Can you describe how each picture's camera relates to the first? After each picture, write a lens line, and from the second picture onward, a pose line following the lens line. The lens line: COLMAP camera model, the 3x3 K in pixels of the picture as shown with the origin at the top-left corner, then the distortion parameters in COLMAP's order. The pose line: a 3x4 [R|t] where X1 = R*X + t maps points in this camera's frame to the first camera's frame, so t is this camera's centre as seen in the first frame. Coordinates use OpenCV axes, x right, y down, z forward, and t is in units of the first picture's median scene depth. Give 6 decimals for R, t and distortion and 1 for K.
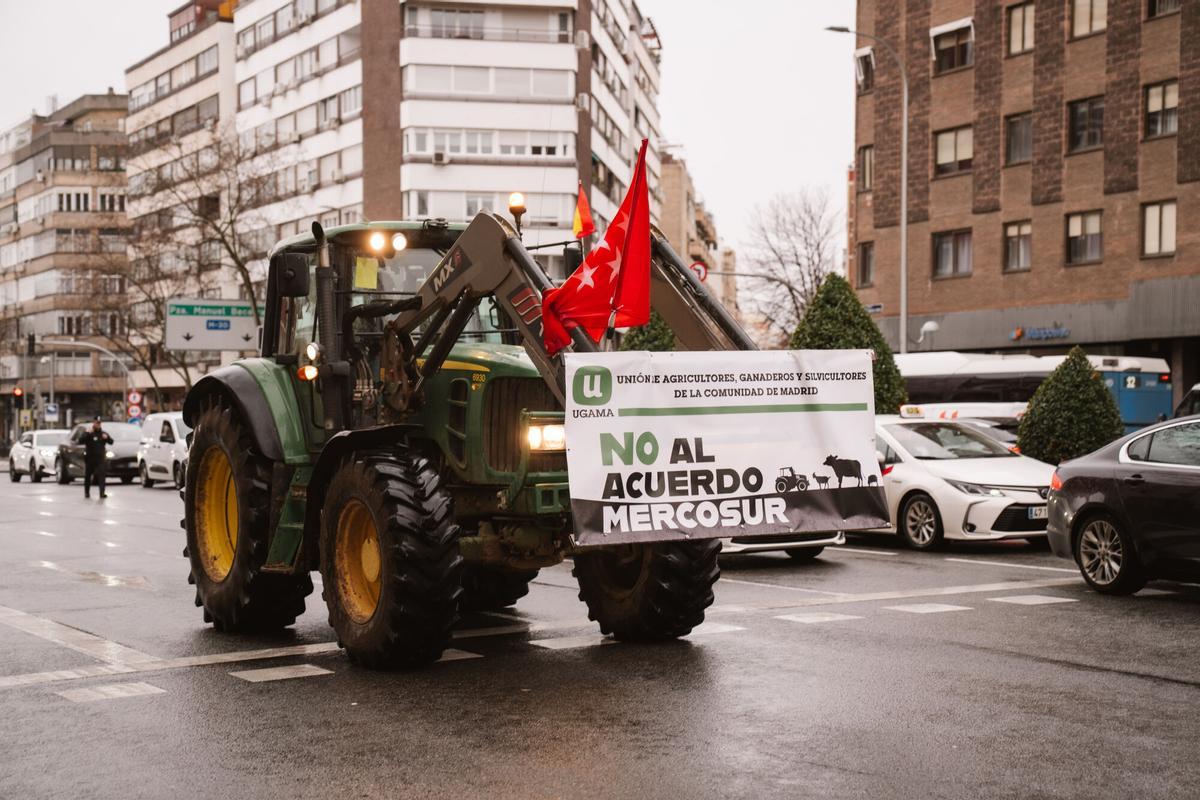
lens RADIAL K [[1935.7, 0, 600.0], [0, 1935.7, 400.0], [0, 0, 1]] dist [0.317469, 0.148371]
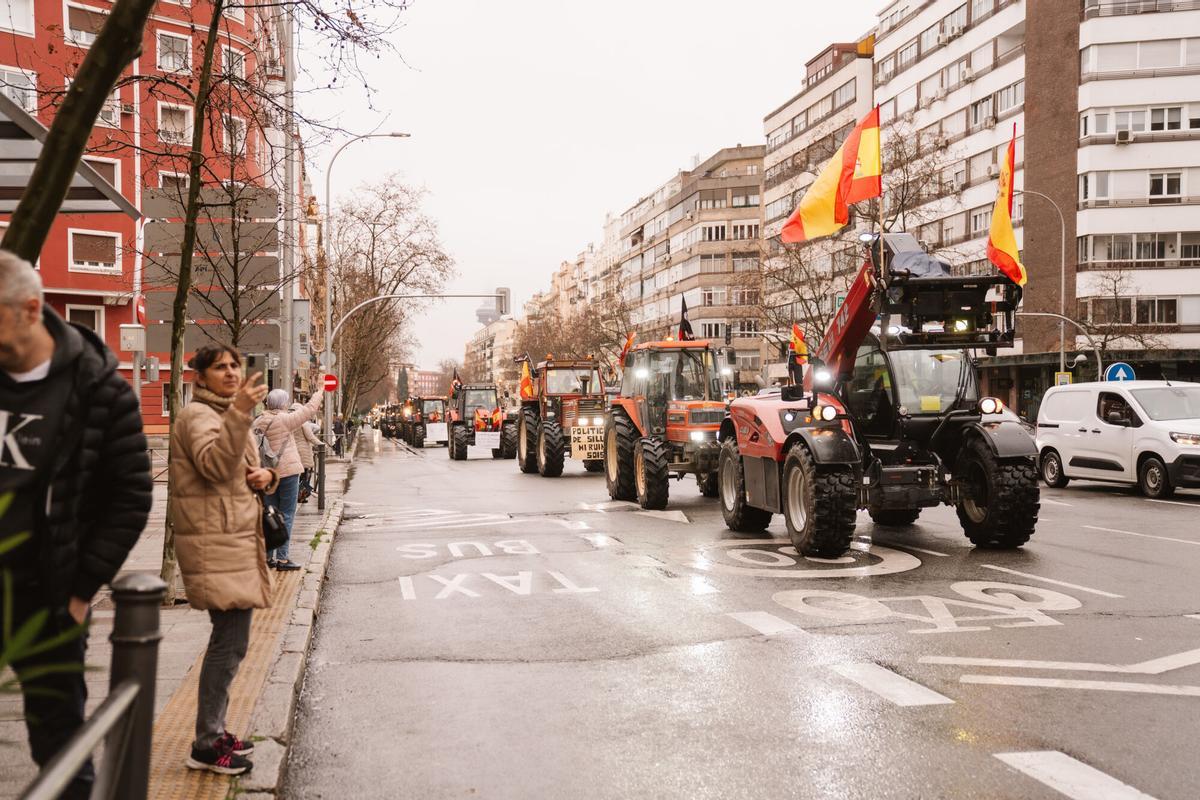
lens RADIAL K [[1349.2, 0, 600.0], [0, 1349.2, 400.0], [0, 0, 1]] dist [0.010010, 0.466828]
pose [[0.953254, -0.005051, -0.302128, -0.094210], [0.007215, 0.999956, 0.006048, 0.001750], [0.302084, -0.007945, 0.953248, 0.195749]]
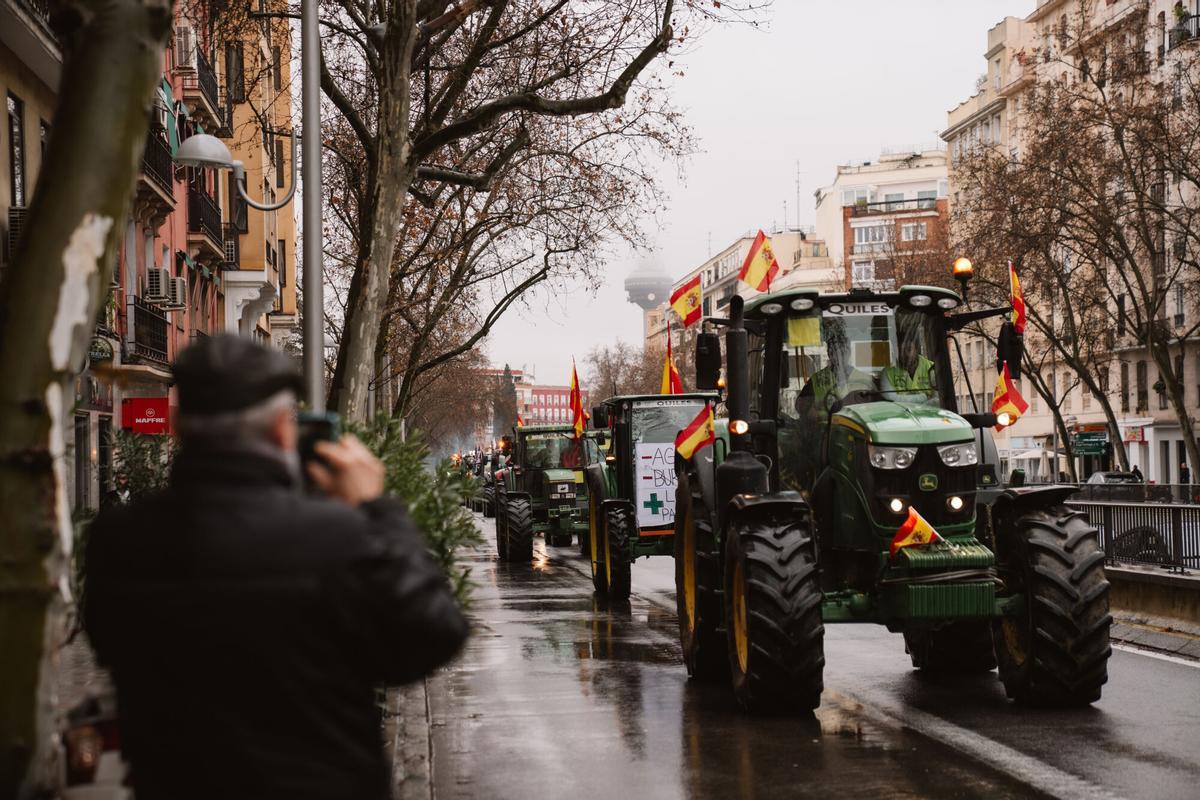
lens RADIAL K [[2345.7, 0, 600.0], [0, 2345.7, 400.0], [0, 0, 1]] dist [0.391940, 0.351803]
pose [[0.919695, -0.031619, -0.391358, -0.497038], [0.027261, 0.999489, -0.016688, 0.019214], [0.391685, 0.004679, 0.920087, 0.956775]]
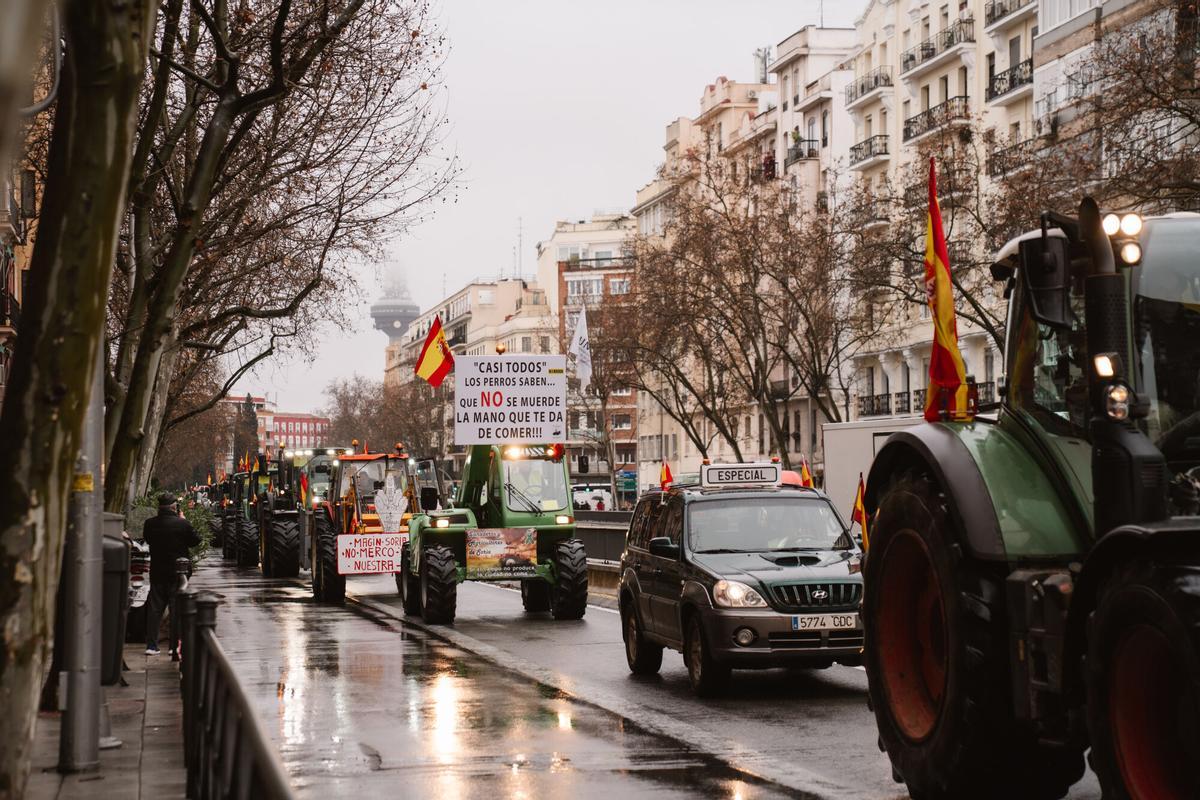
lens RADIAL K [[2345.7, 0, 600.0], [0, 2345.7, 400.0], [0, 0, 1]] dist [0.391940, 0.351803]
pose [[0.956637, -0.021035, -0.290521, -0.420589], [0.014216, 0.999572, -0.025564, 0.015564], [0.290934, 0.020326, 0.956527, 0.802105]]
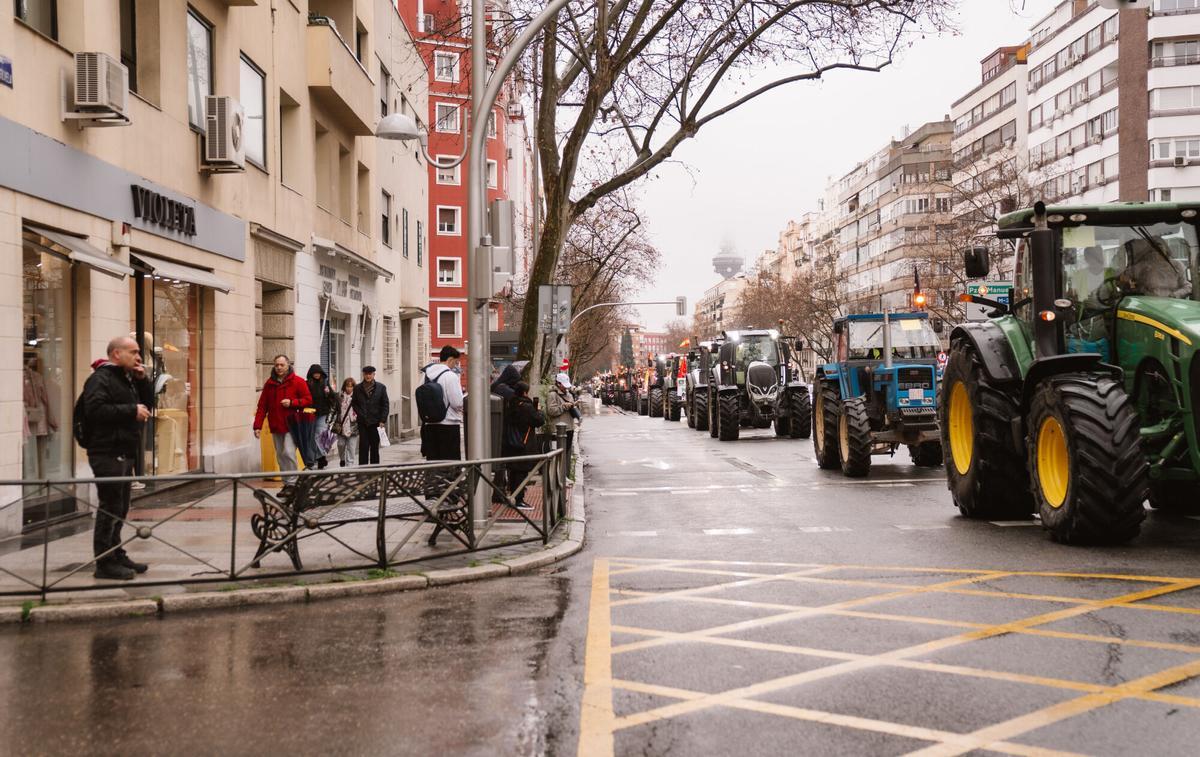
lens RADIAL K [[1626.4, 0, 600.0], [0, 1626.4, 378.5], [0, 0, 1]] dist [0.023251, 0.124485]
pose [[0.891407, -0.008619, -0.453121, 0.044507], [0.016594, 0.999769, 0.013627, -0.004868], [0.452899, -0.019666, 0.891345, -0.072764]]
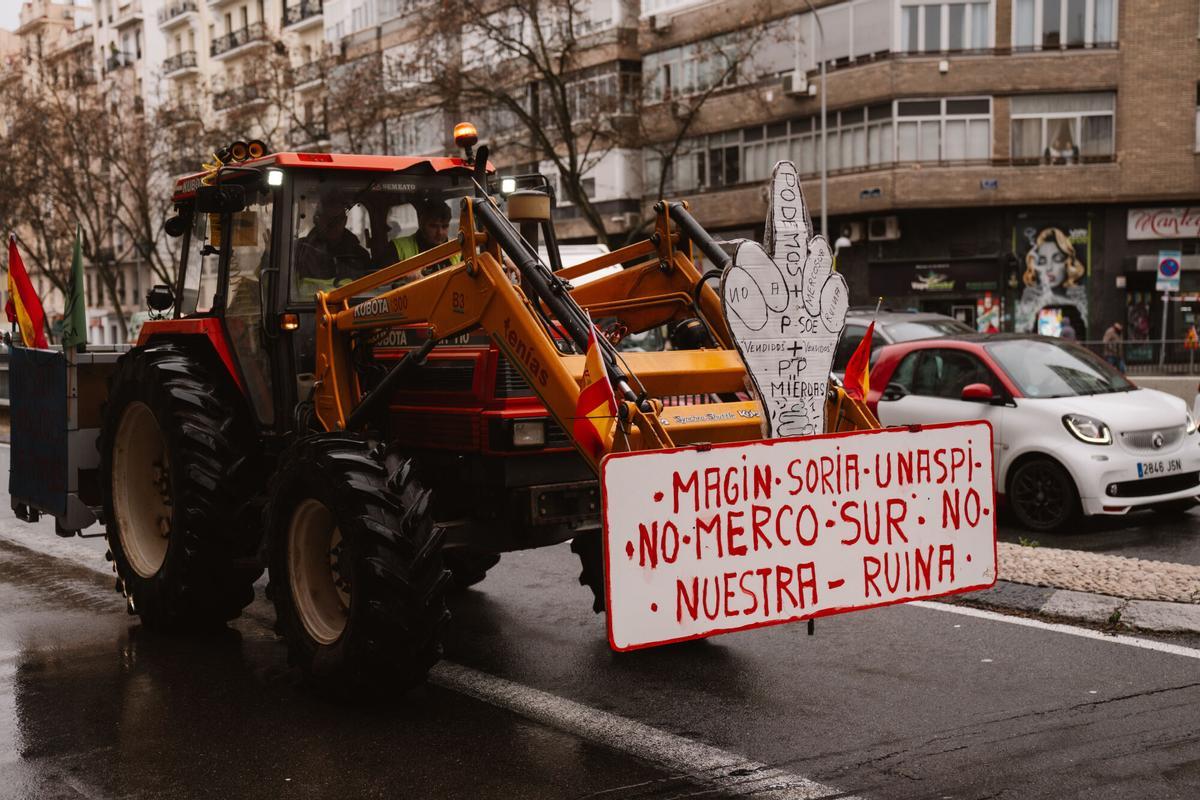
lens RADIAL K [[1635.8, 0, 600.0], [0, 1635.8, 400.0], [0, 0, 1]] dist [0.163664, 0.272433]
pose [[0.995784, -0.022989, 0.088798, -0.459953], [0.017879, 0.998162, 0.057912, 0.017239], [-0.089966, -0.056081, 0.994365, 0.877651]]
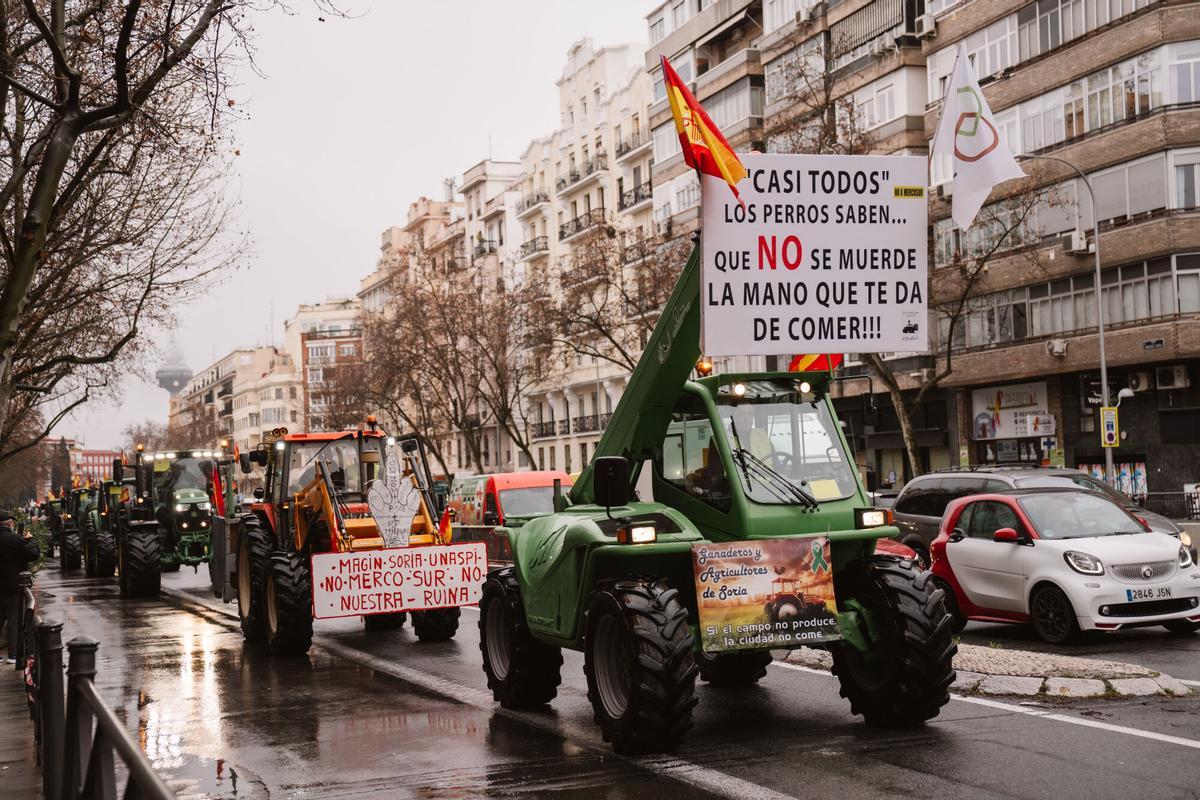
lens RADIAL K [[1635.8, 0, 600.0], [0, 1635.8, 400.0], [0, 0, 1]] dist [0.163664, 0.272433]
pose [[0.990514, -0.046928, -0.129150, -0.440893], [0.042053, 0.998305, -0.040221, 0.016337], [0.130819, 0.034408, 0.990809, 0.840918]]
